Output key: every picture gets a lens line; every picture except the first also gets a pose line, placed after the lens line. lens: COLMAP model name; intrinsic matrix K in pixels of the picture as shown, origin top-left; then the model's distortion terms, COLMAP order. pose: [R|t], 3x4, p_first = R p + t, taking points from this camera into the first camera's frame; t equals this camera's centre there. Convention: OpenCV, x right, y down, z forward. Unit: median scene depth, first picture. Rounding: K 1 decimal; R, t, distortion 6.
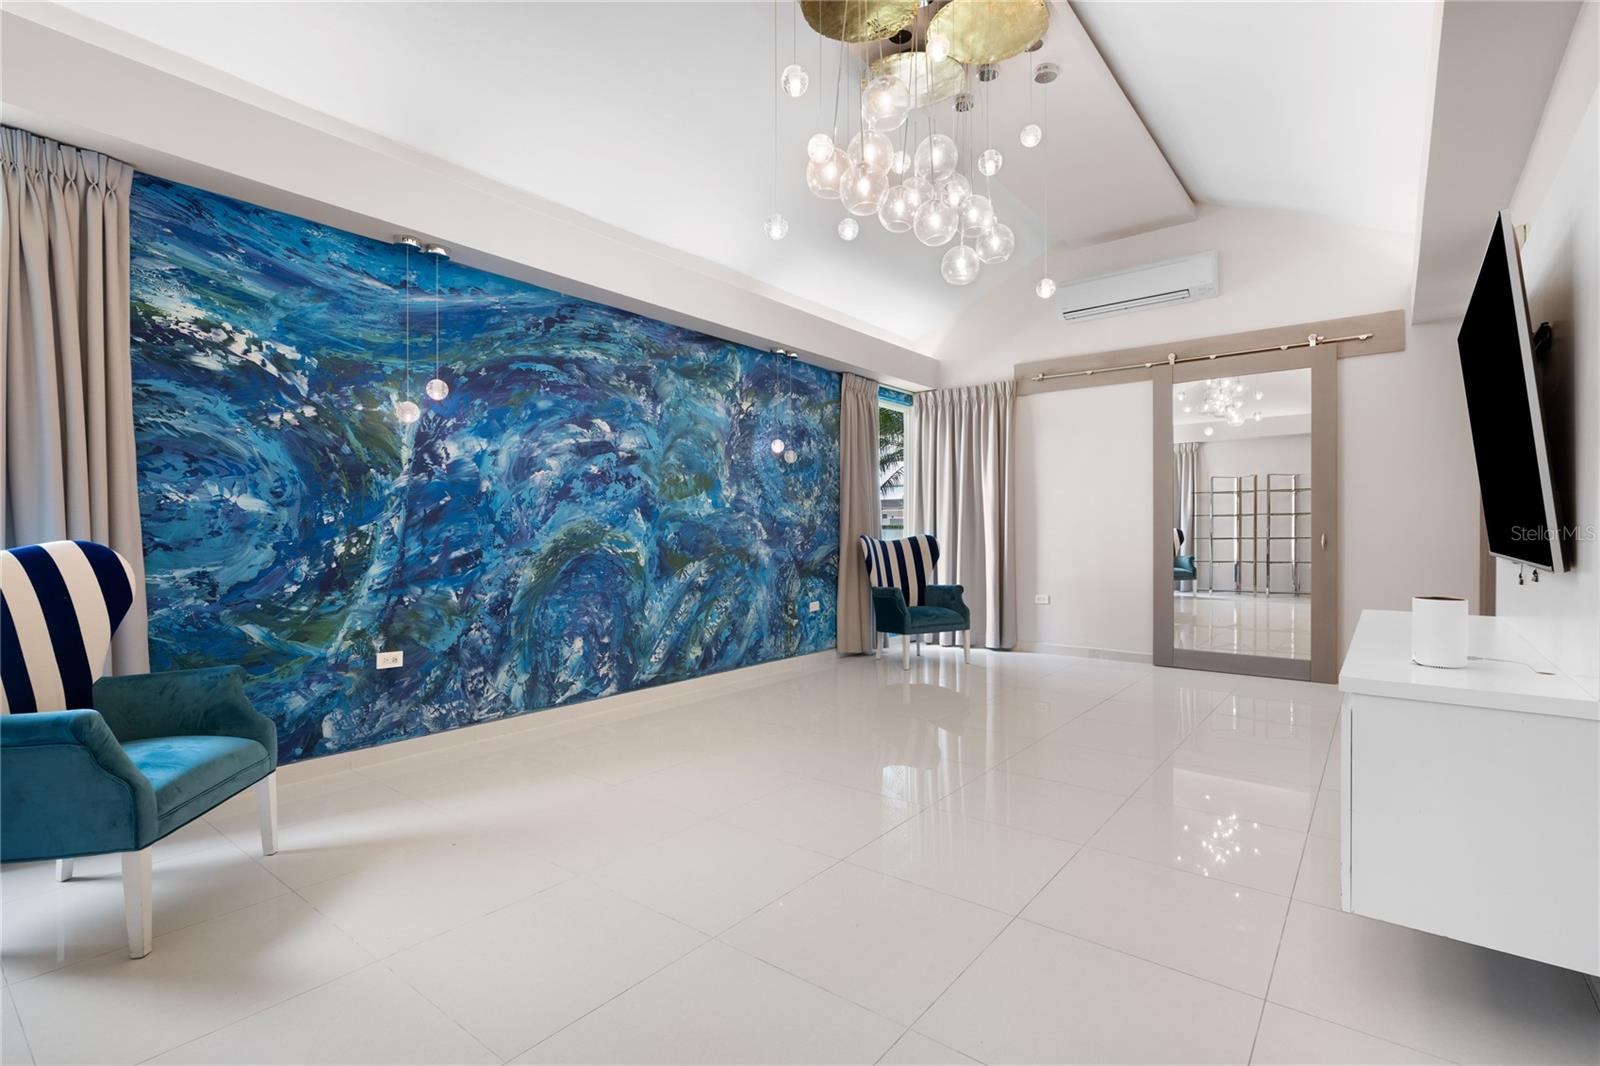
lens RADIAL K [[744.3, 0, 788.1], [0, 744.3, 535.8], [0, 0, 1]] dist [0.001463, 0.000315]
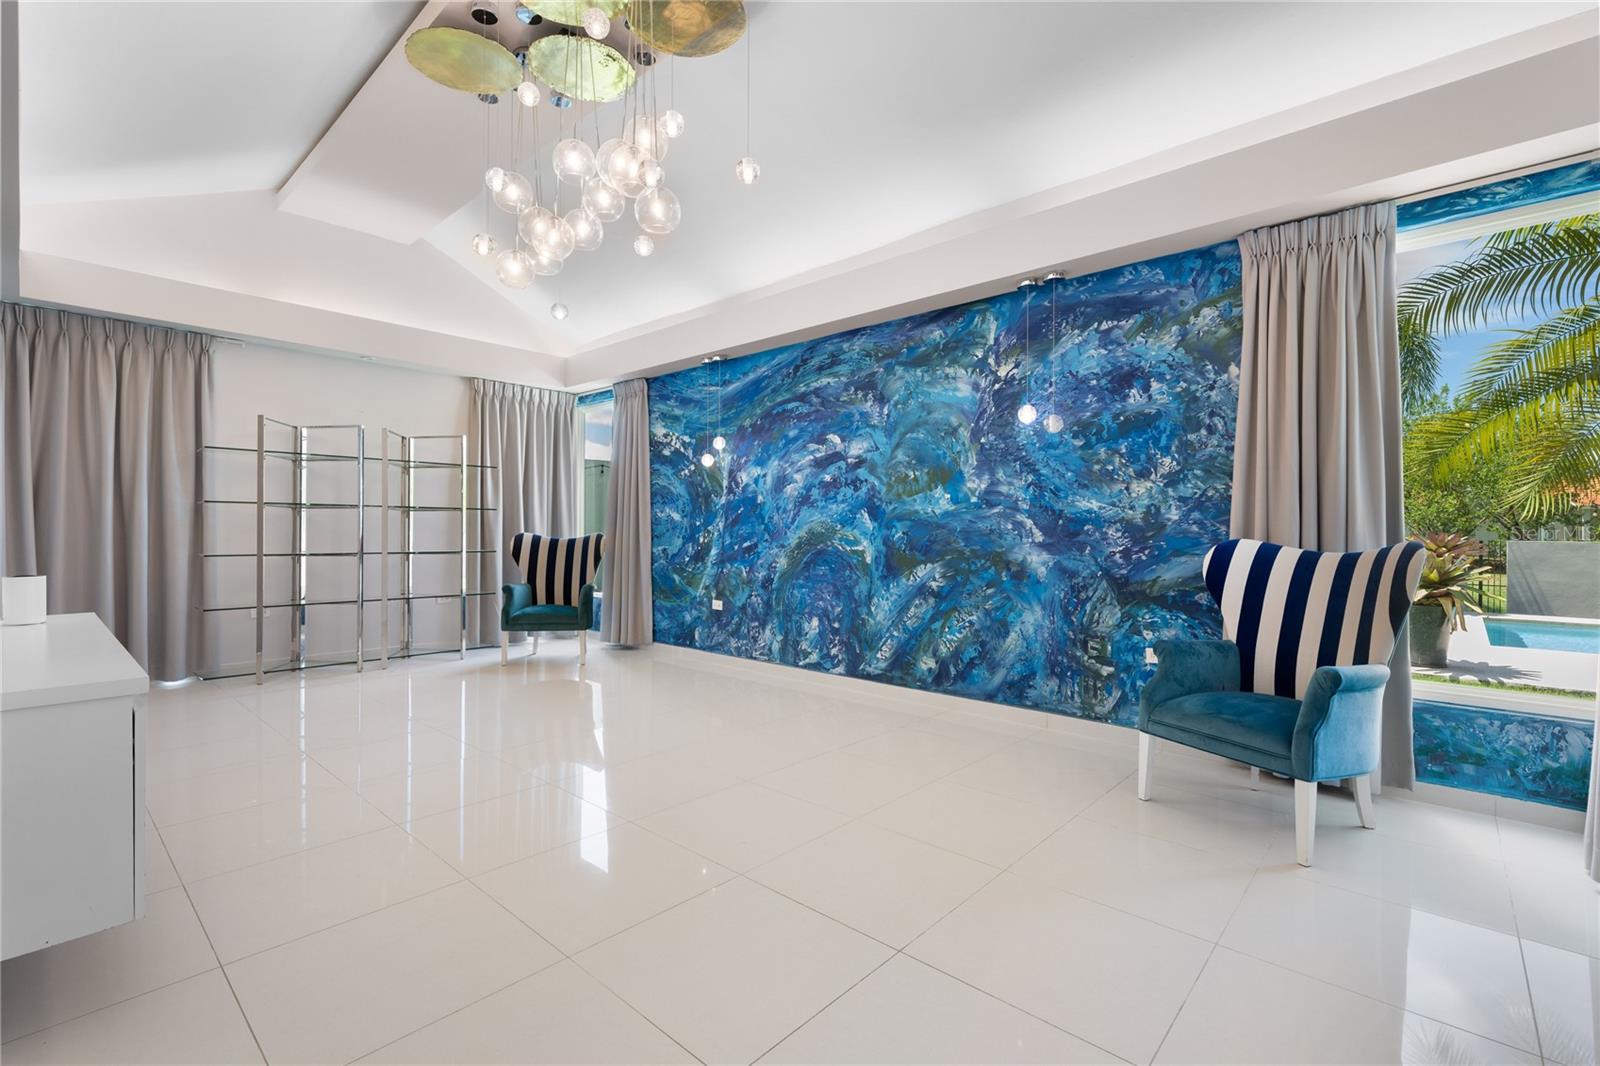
lens RADIAL K [[706.0, 0, 812.9], [0, 706.0, 534.0], [0, 0, 1]] dist [-0.001616, 0.000624]
pose [[-0.045910, 0.005195, -0.998932, 0.803932], [-0.009819, 0.999936, 0.005651, -0.005919], [0.998897, 0.010068, -0.045856, 0.965475]]
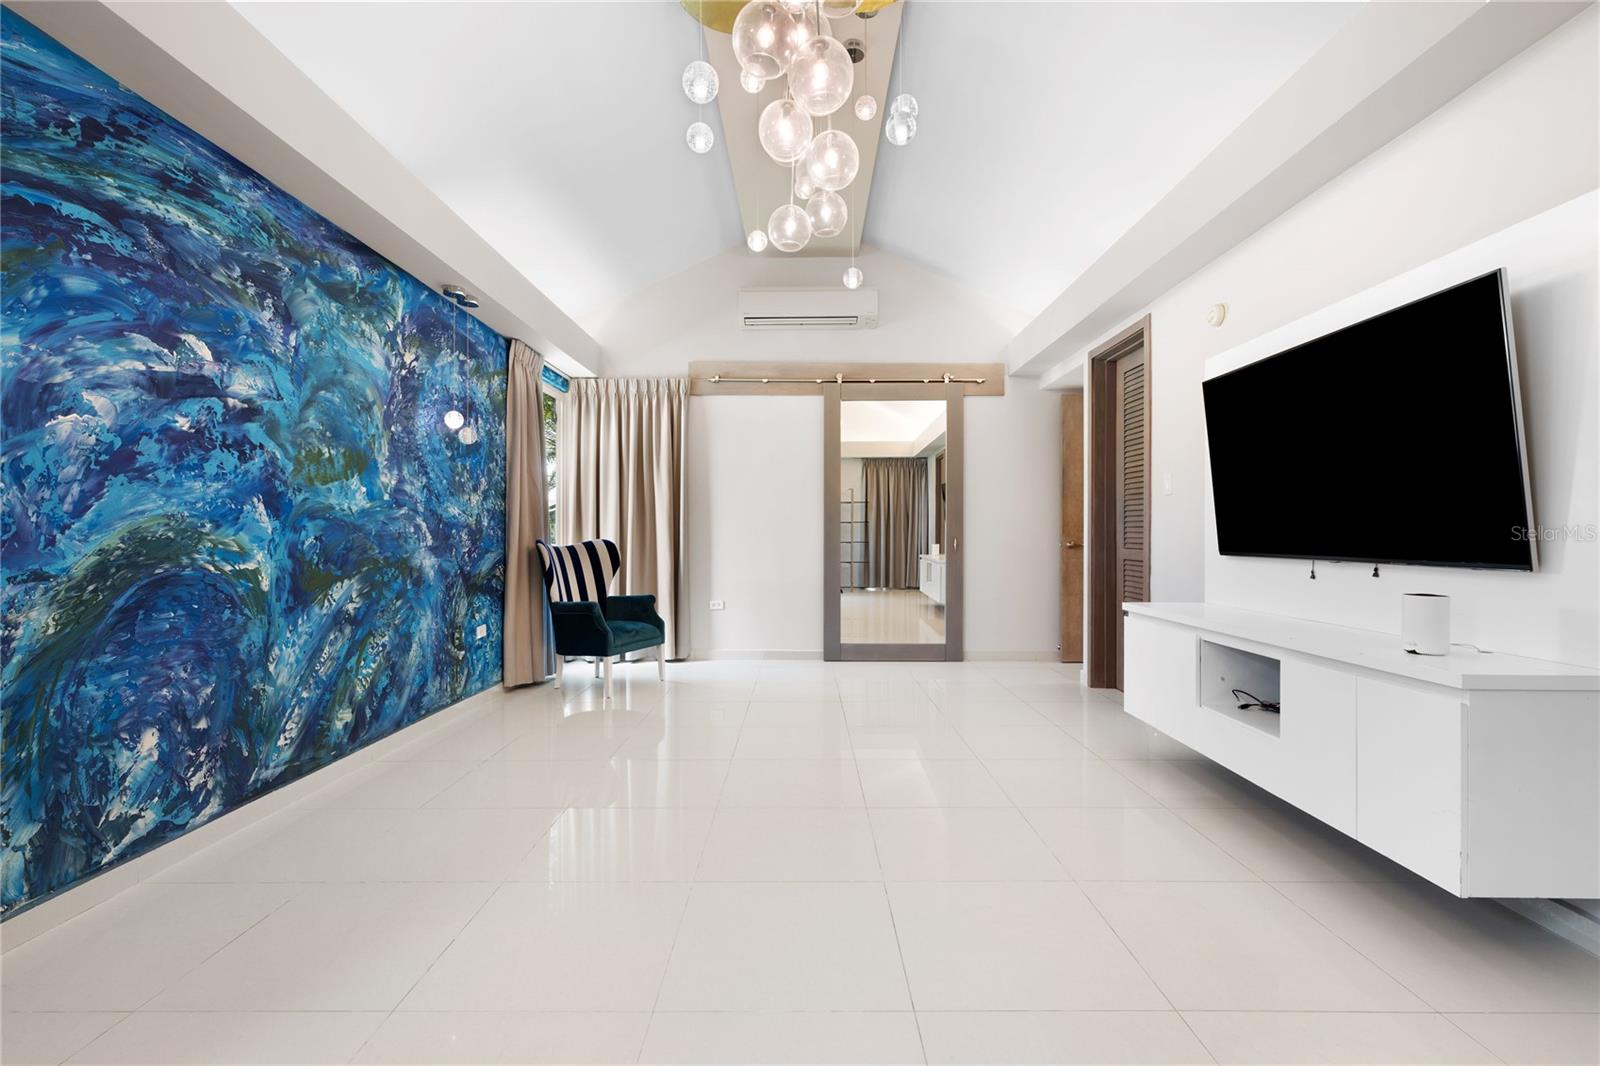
lens RADIAL K [[706.0, 0, 794.6], [0, 706.0, 535.1], [0, 0, 1]] dist [-0.001616, 0.000624]
pose [[0.785905, 0.003401, 0.618338, -0.212453], [0.000879, 0.999978, -0.006617, -0.000946], [-0.618347, 0.005744, 0.785884, 0.280563]]
